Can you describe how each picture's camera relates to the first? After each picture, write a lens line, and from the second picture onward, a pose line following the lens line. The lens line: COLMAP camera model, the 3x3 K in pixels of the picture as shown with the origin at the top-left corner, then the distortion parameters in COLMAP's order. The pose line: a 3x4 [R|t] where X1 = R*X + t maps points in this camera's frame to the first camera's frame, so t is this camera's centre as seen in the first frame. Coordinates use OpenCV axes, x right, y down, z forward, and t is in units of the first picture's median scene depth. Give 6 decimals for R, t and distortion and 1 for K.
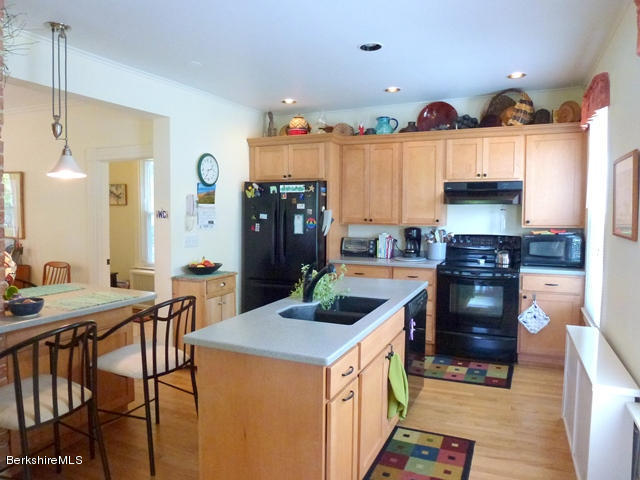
lens RADIAL K [[459.0, 0, 320.5], [0, 459.0, 237.8], [0, 0, 1]] dist [-0.011062, -0.005821]
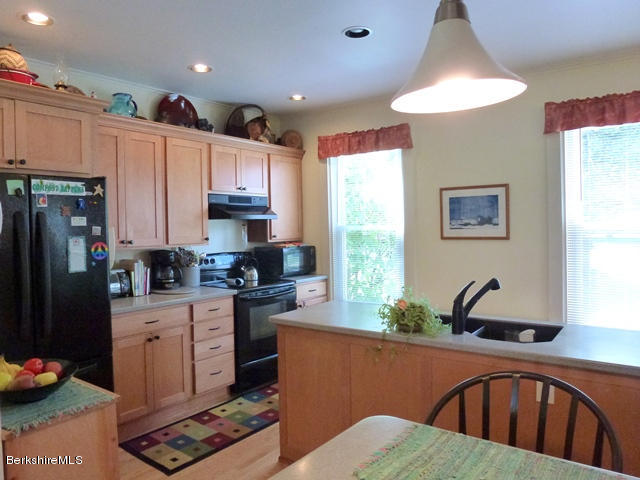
lens RADIAL K [[459.0, 0, 320.4], [0, 459.0, 239.9], [0, 0, 1]] dist [-0.011062, -0.005821]
pose [[0.249009, -0.035966, 0.967833, -0.501387], [0.077023, 0.996880, 0.017229, -0.033955], [-0.965434, 0.070255, 0.251002, 0.588286]]
